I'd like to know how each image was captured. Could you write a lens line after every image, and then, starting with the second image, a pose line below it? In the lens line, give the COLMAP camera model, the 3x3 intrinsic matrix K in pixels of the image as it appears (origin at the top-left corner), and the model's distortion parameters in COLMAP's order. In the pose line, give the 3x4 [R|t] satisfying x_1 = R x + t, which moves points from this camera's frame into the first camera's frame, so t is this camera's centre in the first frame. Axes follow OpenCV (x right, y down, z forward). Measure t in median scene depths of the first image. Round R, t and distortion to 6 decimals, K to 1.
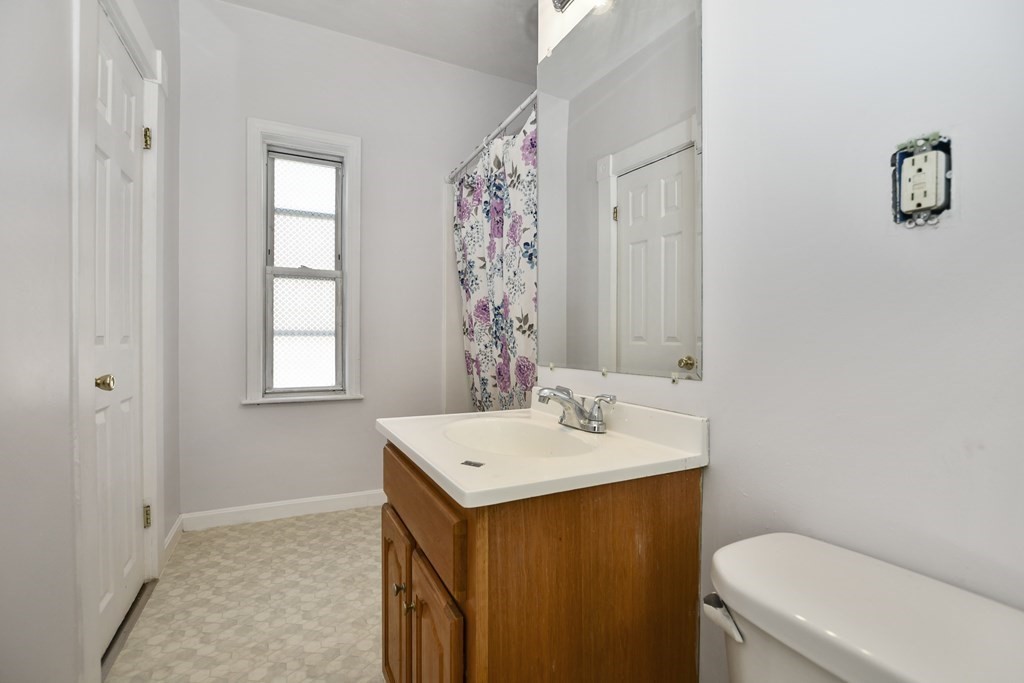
lens RADIAL K [[463.0, 0, 517.2], [0, 463.0, 336.5], [0, 0, 1]] dist [-0.018541, 0.000747]
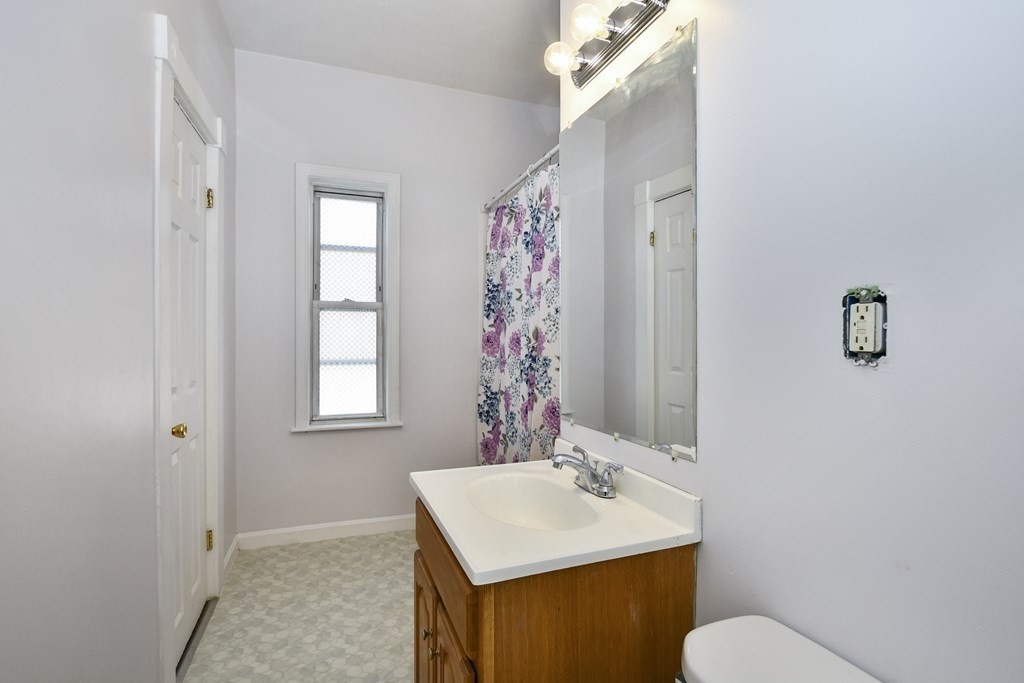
lens RADIAL K [[477.0, 0, 513.7], [0, 477.0, 344.3], [0, 0, 1]] dist [-0.014617, -0.000078]
pose [[0.995190, -0.001047, -0.097960, 0.036916], [0.000773, 0.999996, -0.002833, -0.083672], [0.097963, 0.002744, 0.995186, -0.075273]]
